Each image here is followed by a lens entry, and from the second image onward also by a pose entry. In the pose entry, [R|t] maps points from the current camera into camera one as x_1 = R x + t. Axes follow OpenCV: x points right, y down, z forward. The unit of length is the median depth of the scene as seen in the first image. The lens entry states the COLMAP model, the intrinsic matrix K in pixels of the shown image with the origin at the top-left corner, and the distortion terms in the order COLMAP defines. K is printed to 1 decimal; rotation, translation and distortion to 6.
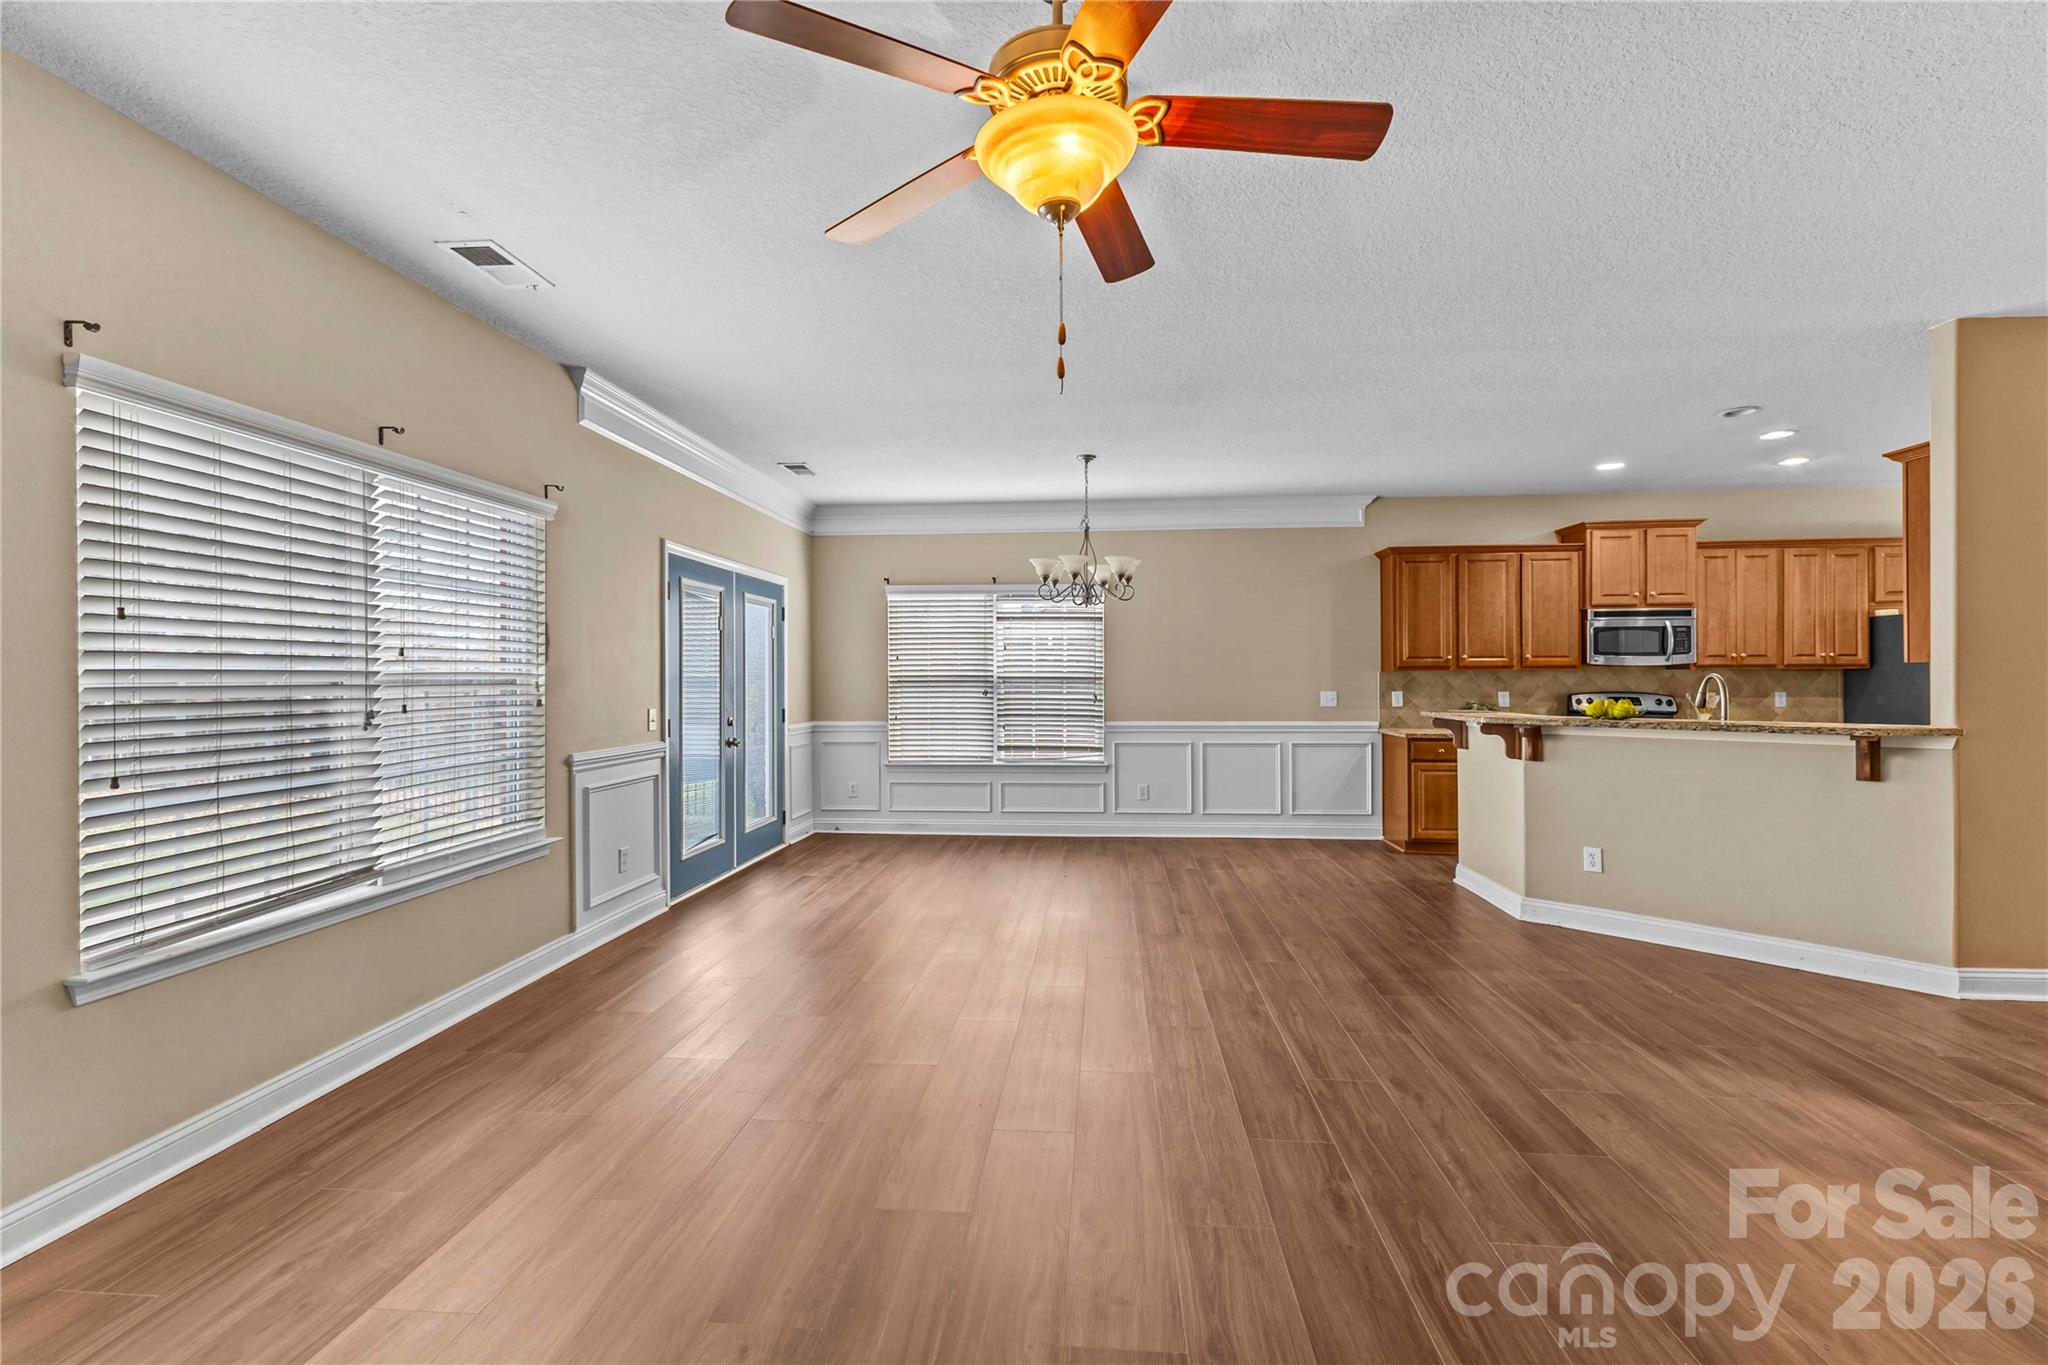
lens RADIAL K [[886.3, 0, 1035.9], [0, 886.3, 684.4], [0, 0, 1]] dist [0.015252, -0.004243]
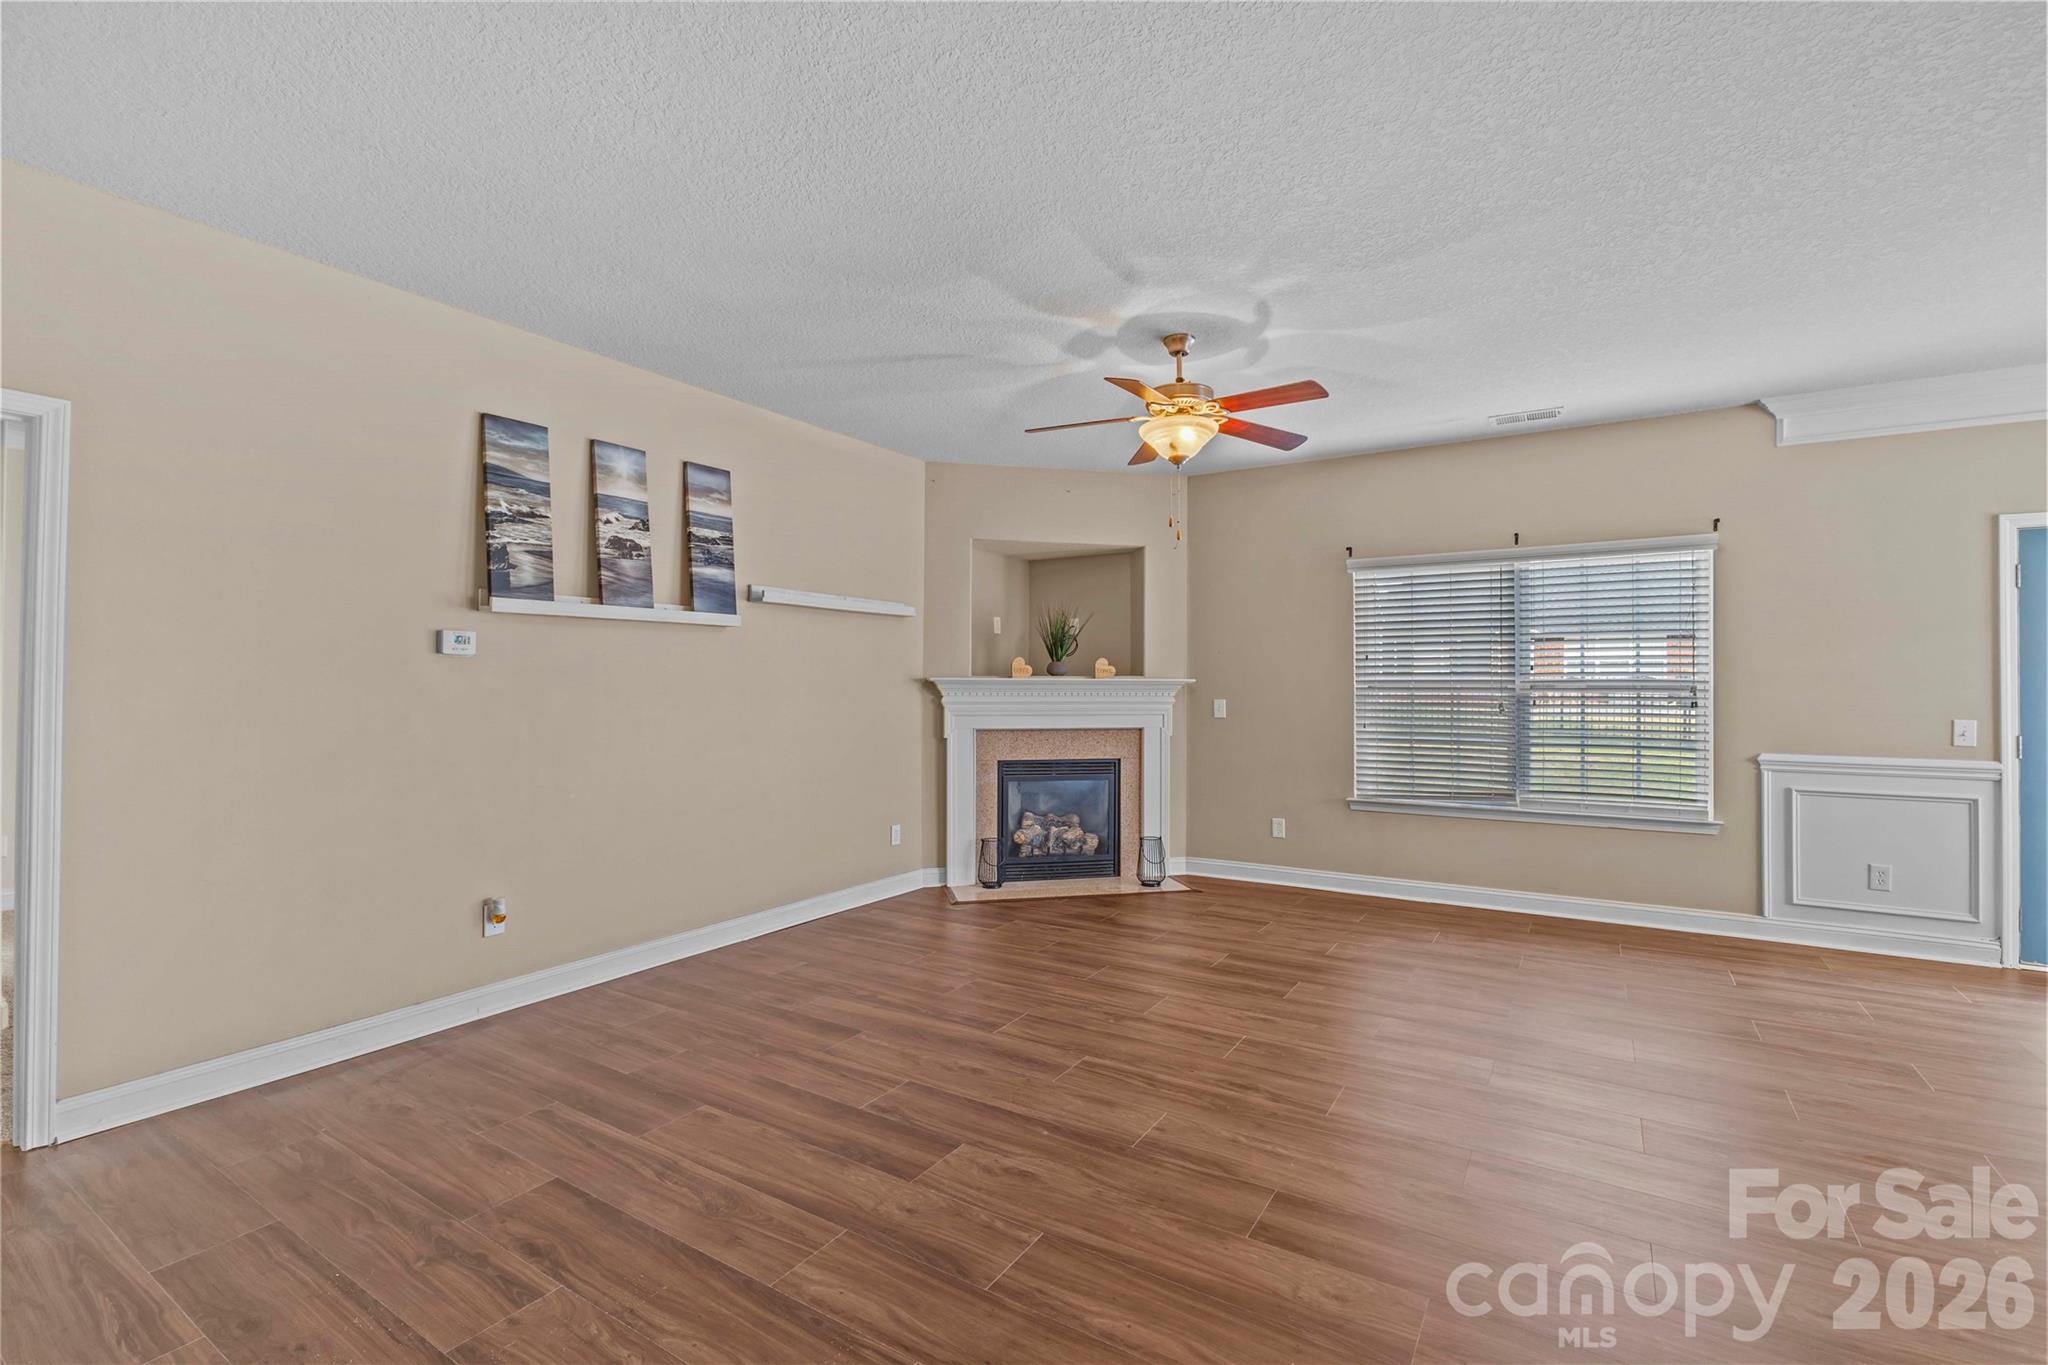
lens RADIAL K [[898.8, 0, 1021.5], [0, 898.8, 671.3], [0, 0, 1]] dist [-0.008933, -0.000692]
pose [[-0.457791, -0.008517, -0.889019, 0.503536], [-0.005764, 0.999962, -0.006612, -0.006355], [0.889041, 0.002098, -0.457822, 0.396544]]
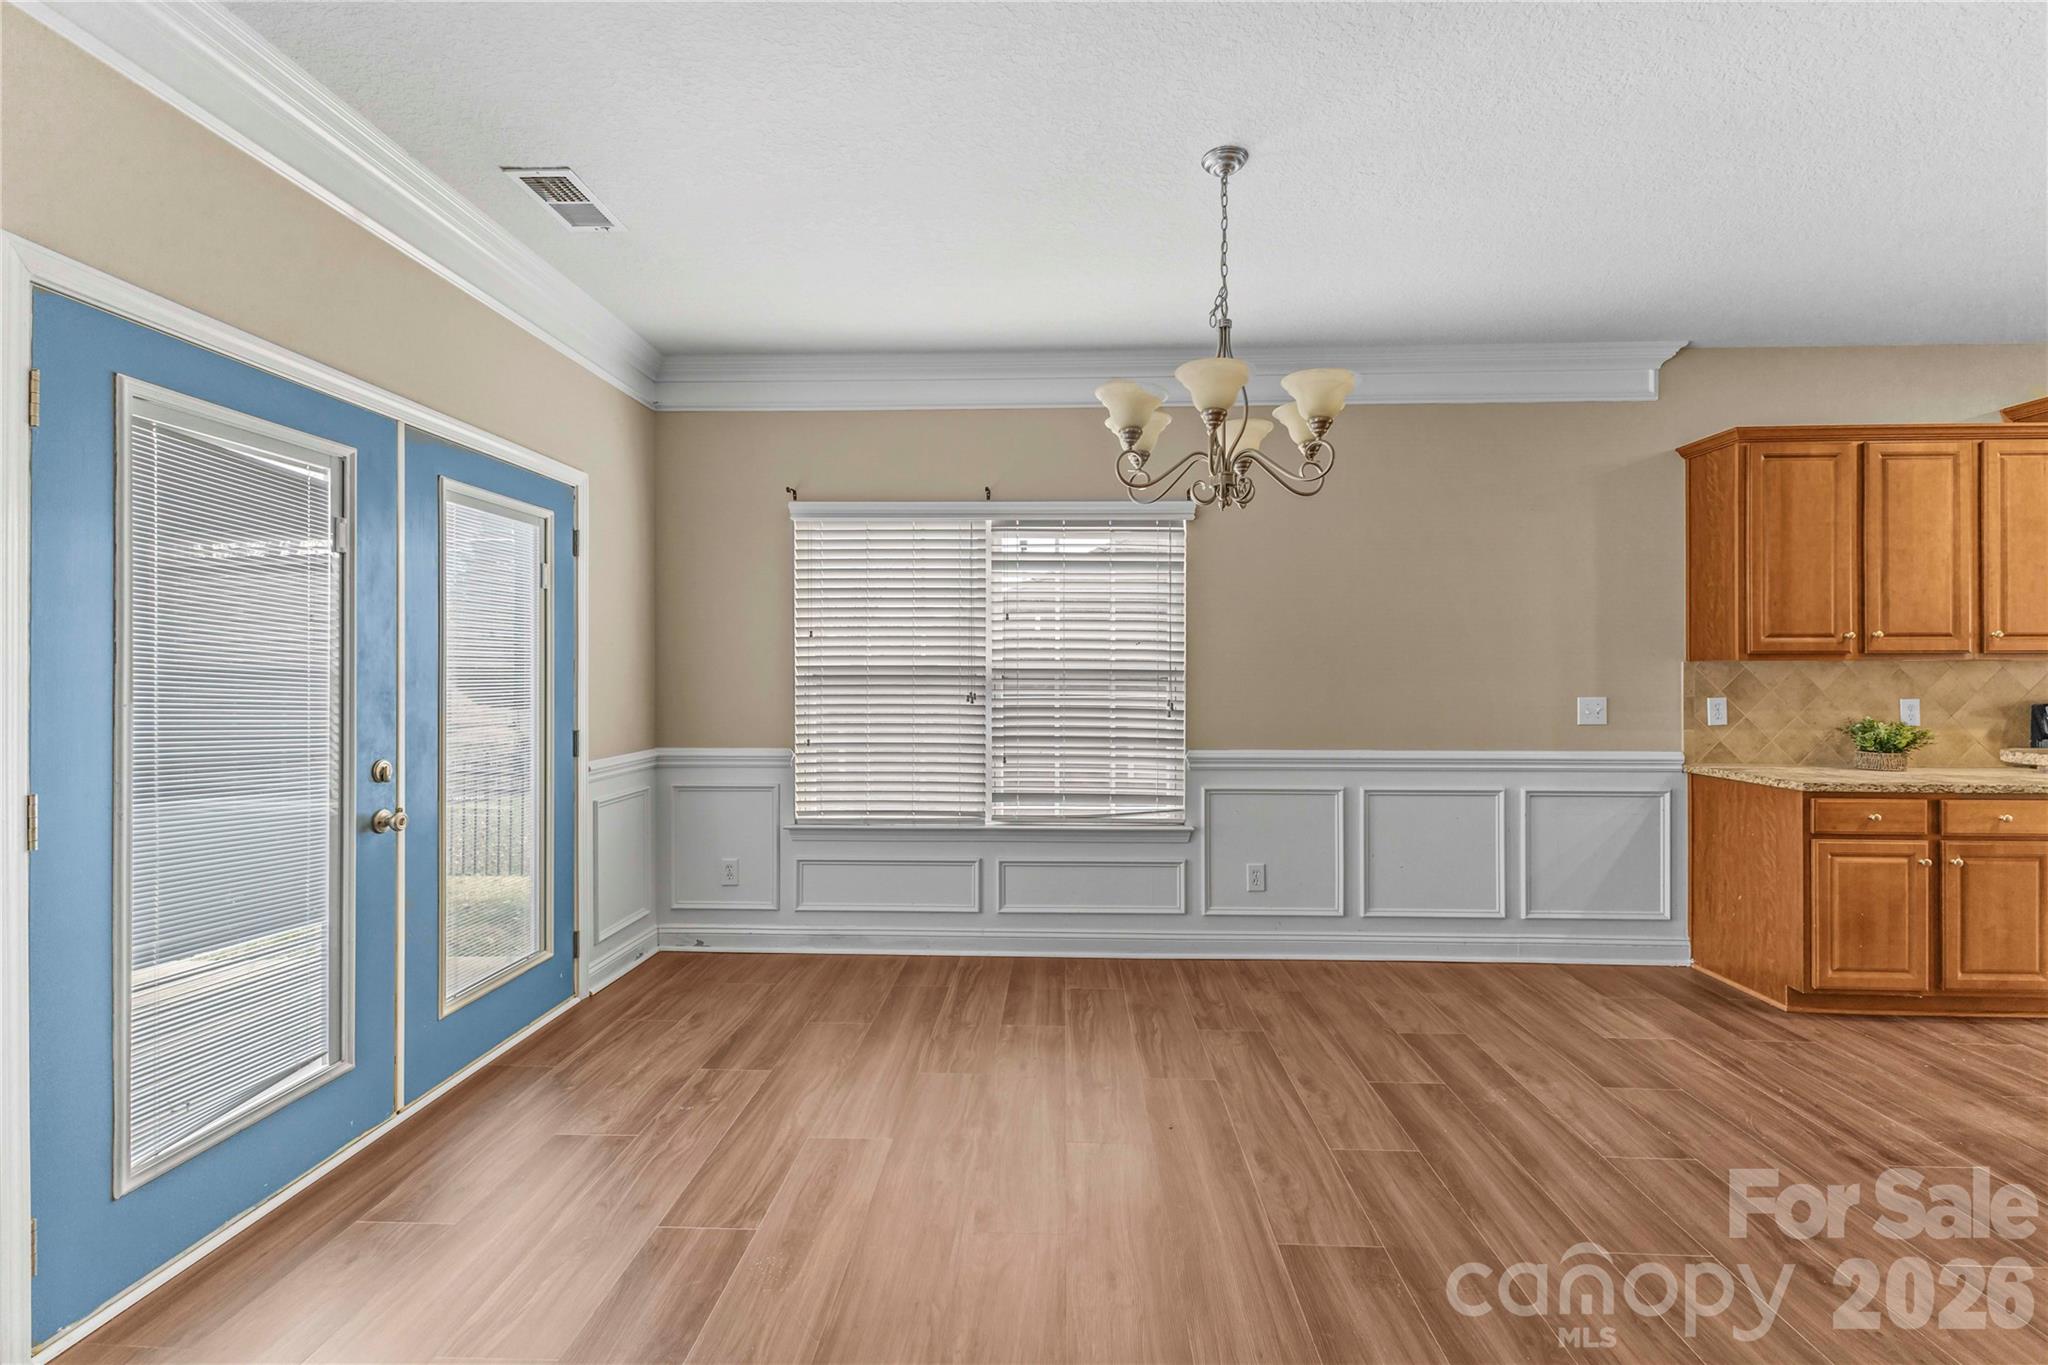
lens RADIAL K [[886.3, 0, 1035.8], [0, 886.3, 674.8], [0, 0, 1]] dist [0.015252, -0.004243]
pose [[0.999135, 0.003494, 0.041443, -0.041244], [-0.003372, 0.999990, -0.003012, -0.003252], [-0.041453, 0.002869, 0.999136, 0.461146]]
